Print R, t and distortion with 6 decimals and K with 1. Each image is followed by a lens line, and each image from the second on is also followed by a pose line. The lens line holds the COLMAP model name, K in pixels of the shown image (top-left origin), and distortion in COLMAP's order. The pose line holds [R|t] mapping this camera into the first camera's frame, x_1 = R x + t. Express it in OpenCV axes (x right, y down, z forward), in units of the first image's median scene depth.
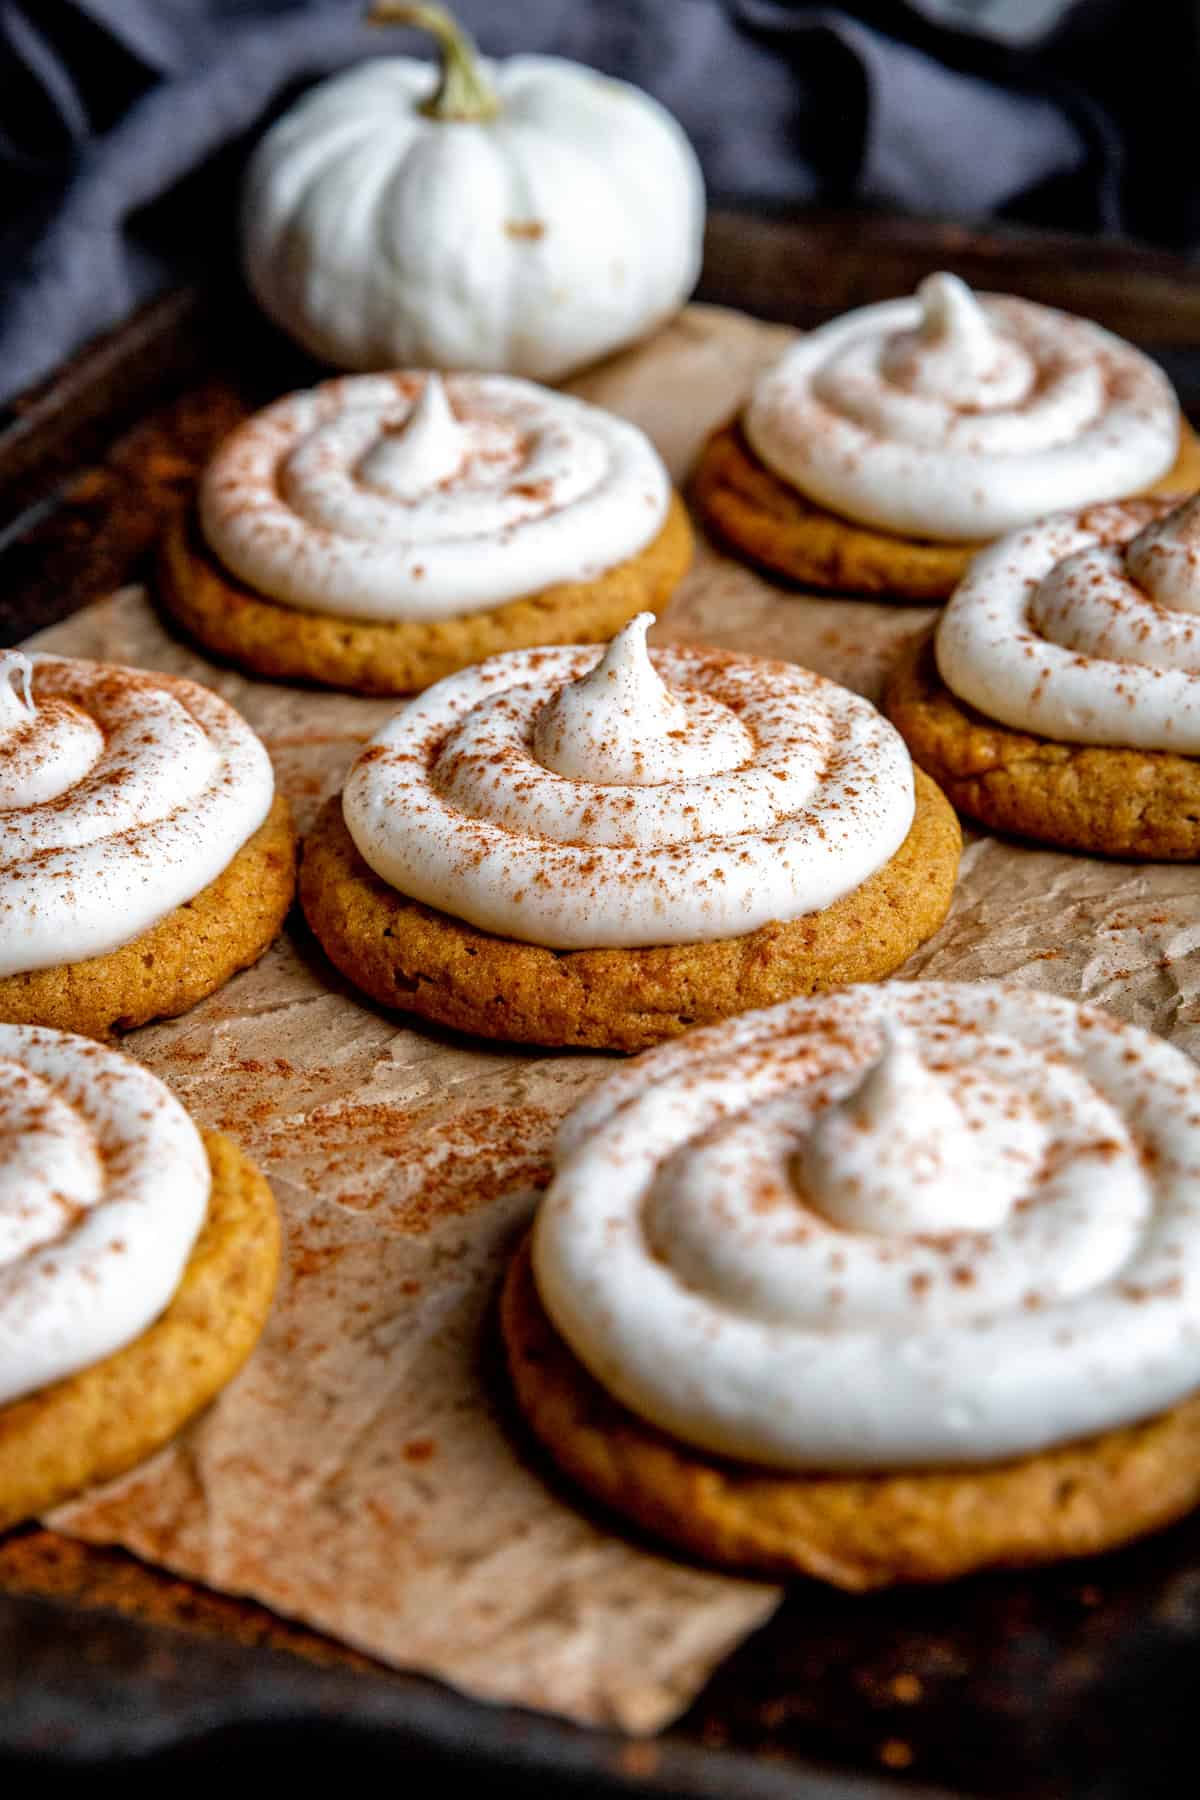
lens RADIAL K [[3171.0, 0, 598.8], [0, 3171.0, 862.9], [0, 0, 1]] dist [-0.008717, -0.106436]
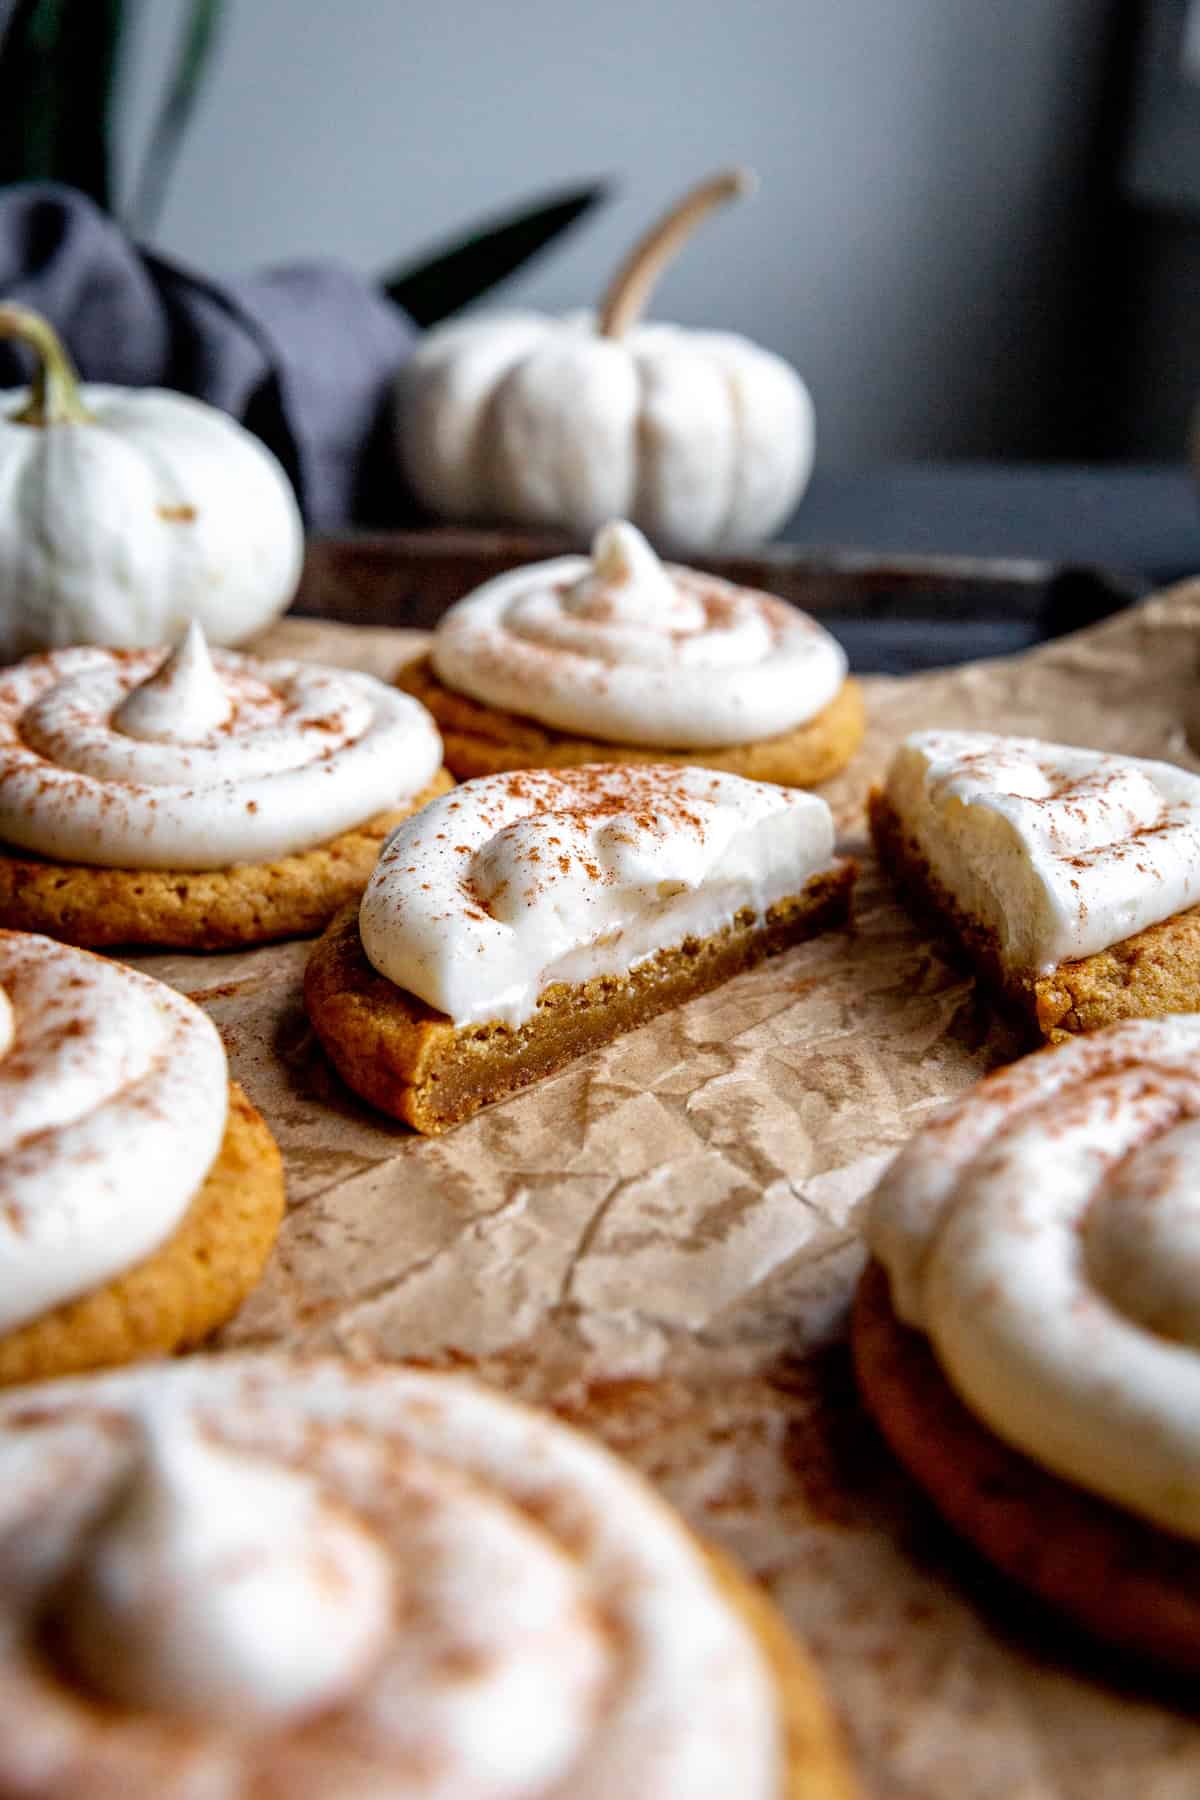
lens RADIAL K [[2034.2, 0, 668.0], [0, 2034.2, 897.8], [0, 0, 1]] dist [-0.016501, -0.022254]
pose [[0.886638, -0.113813, 0.448240, -0.250333], [0.176562, 0.979132, -0.100634, 0.014606], [-0.427433, 0.168369, 0.888230, 0.514791]]
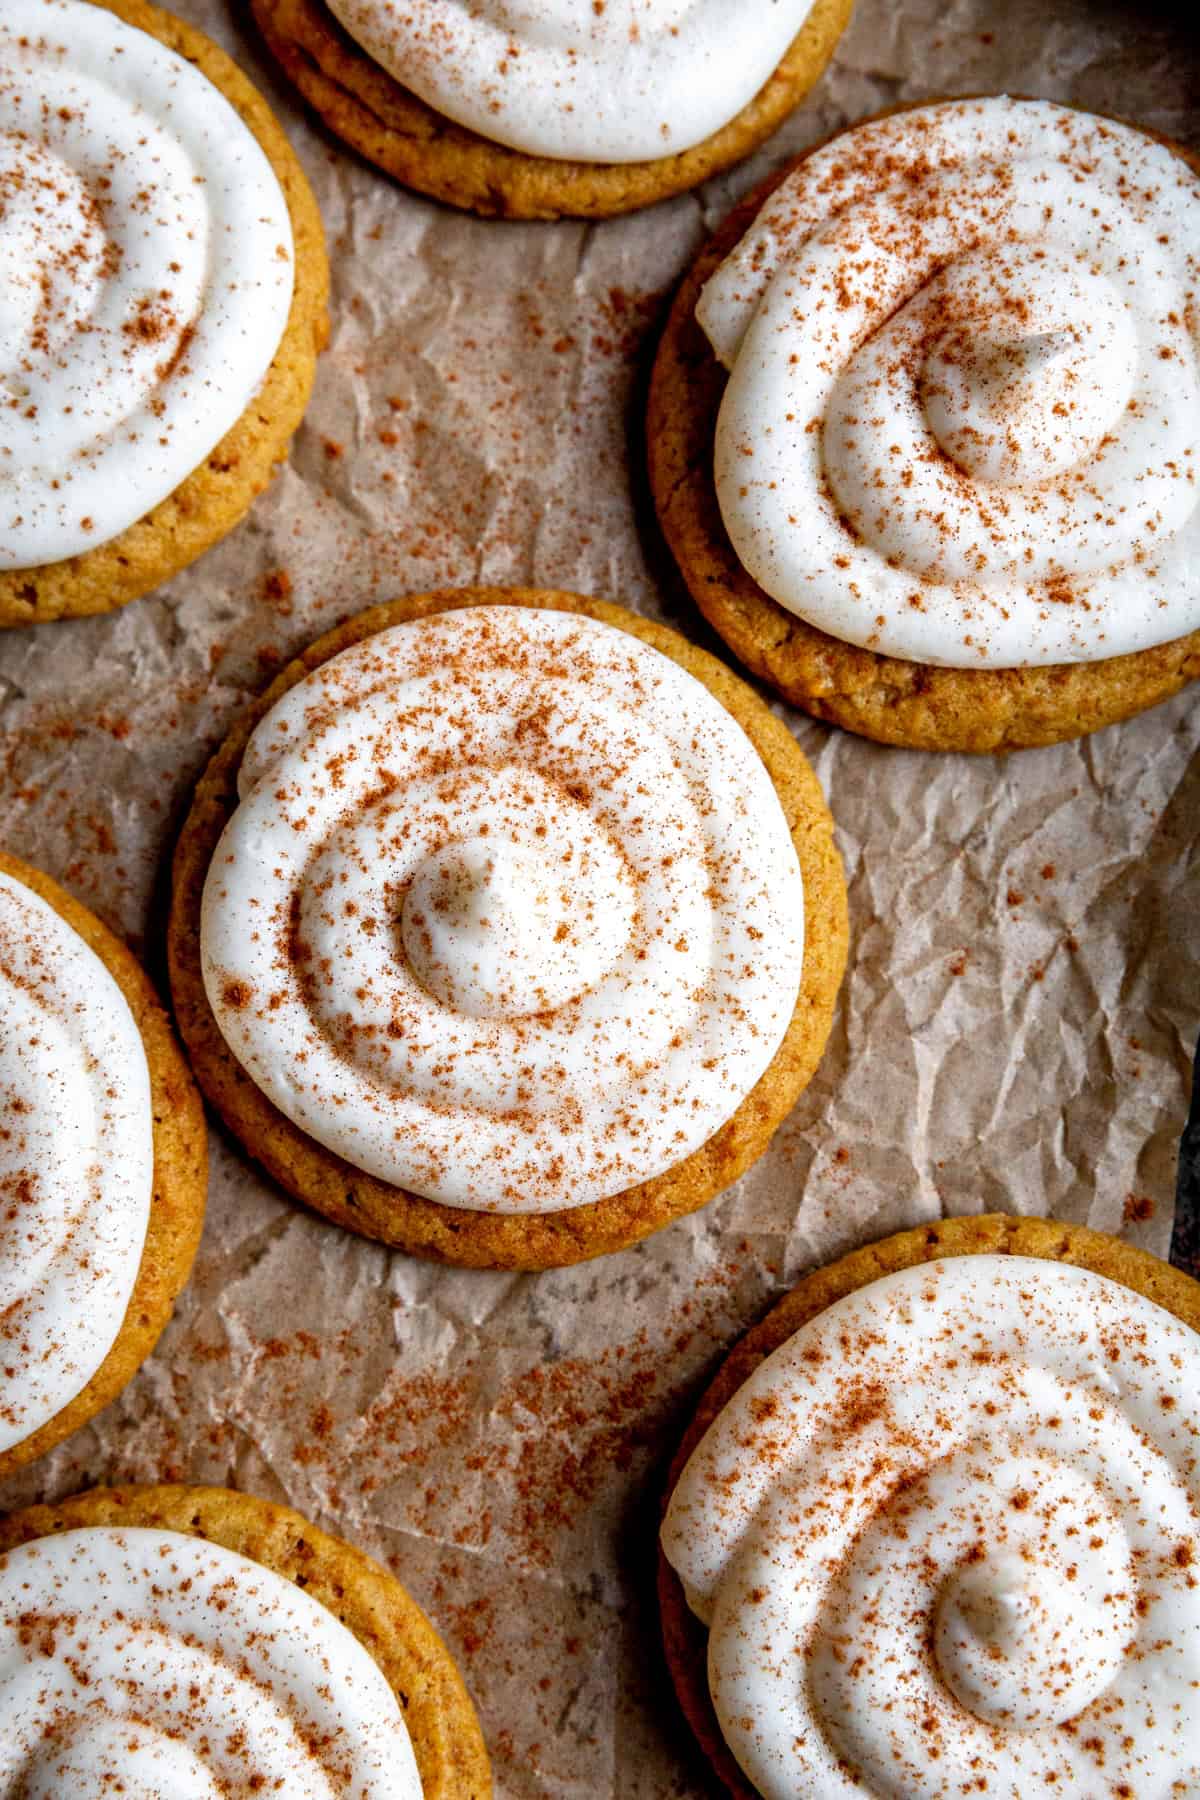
lens RADIAL K [[2728.6, 0, 600.0], [0, 2728.6, 900.0], [0, 0, 1]] dist [-0.033611, 0.080389]
pose [[0.932929, -0.357421, 0.043522, 0.003383], [0.168025, 0.539071, 0.825330, -0.714678], [-0.318452, -0.762661, 0.562971, 0.553831]]
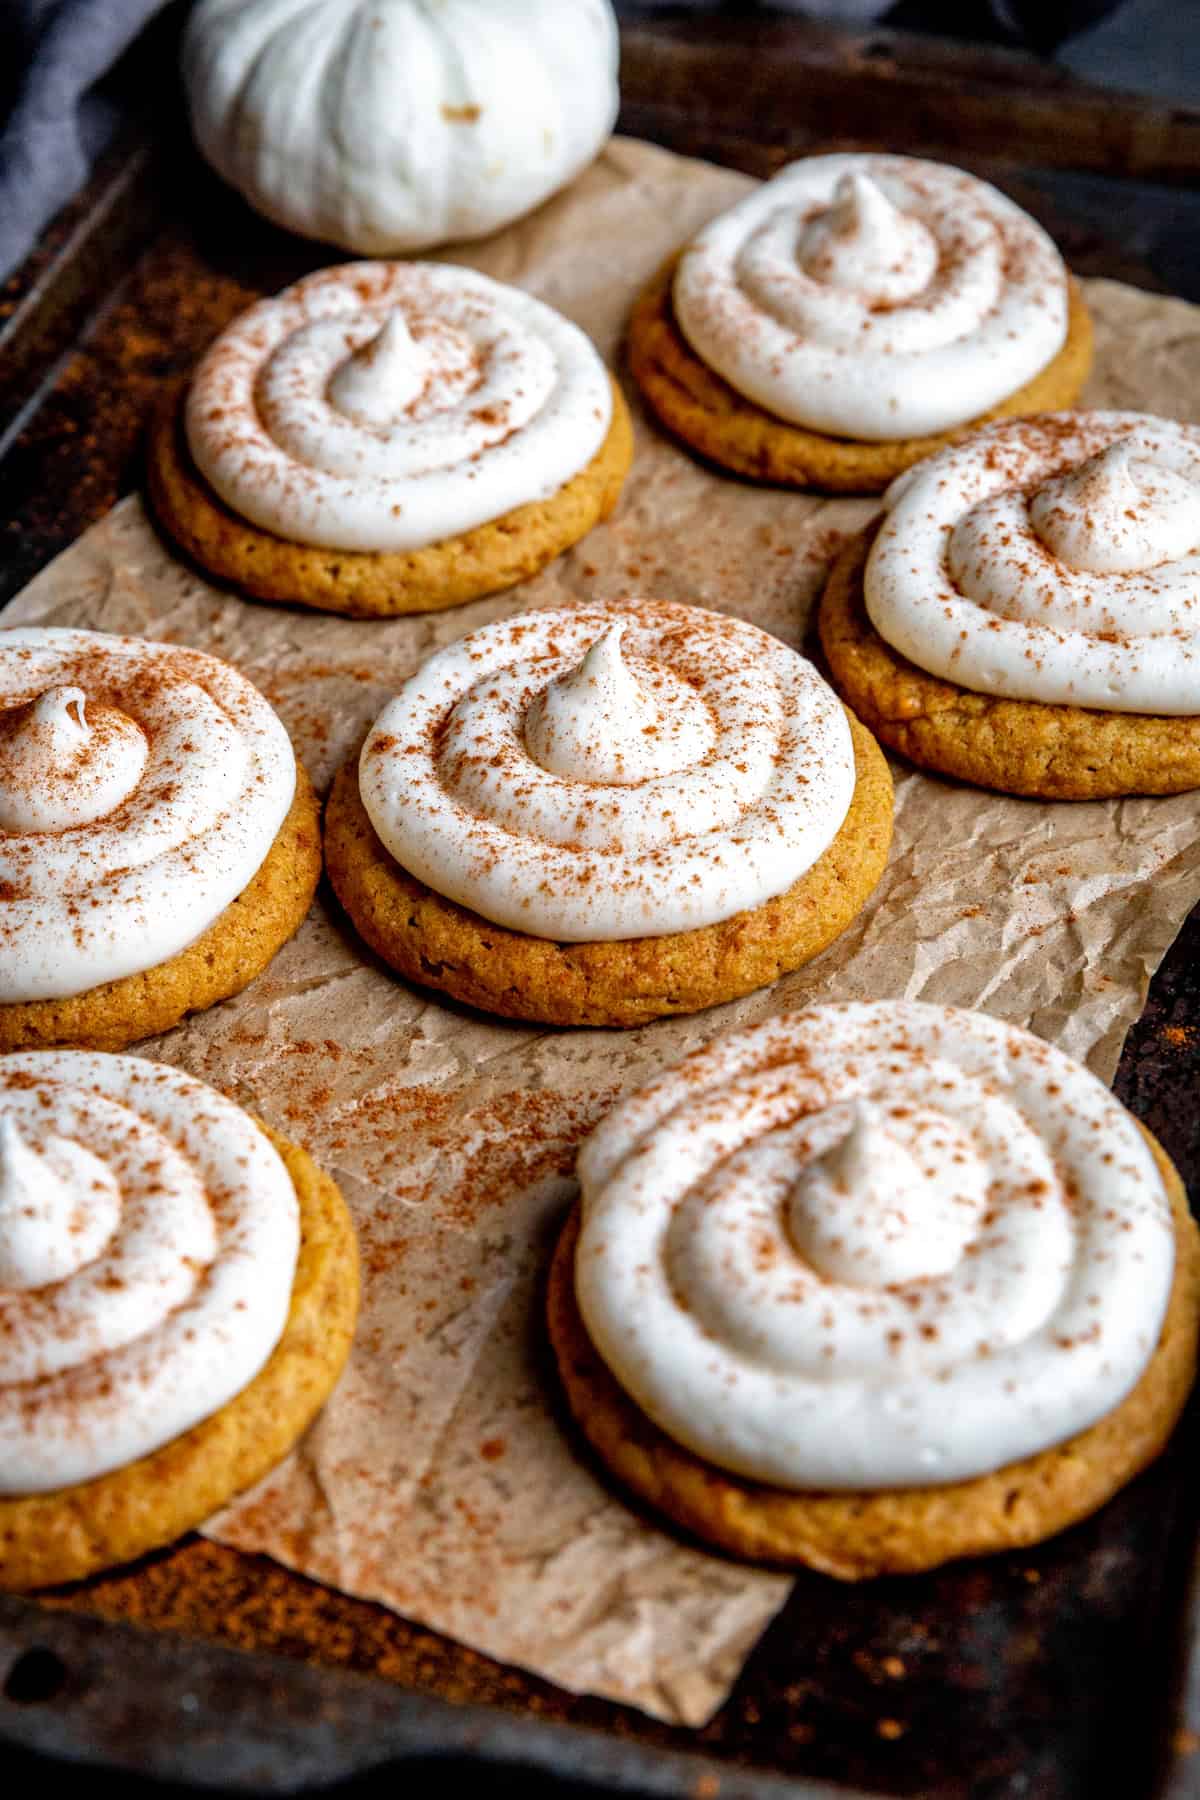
lens RADIAL K [[3171.0, 0, 598.8], [0, 3171.0, 862.9], [0, 0, 1]] dist [-0.008717, -0.106436]
pose [[0.998020, -0.045395, 0.043529, -0.046917], [0.034668, 0.974550, 0.221474, -0.251734], [-0.052475, -0.219526, 0.974194, -0.135639]]
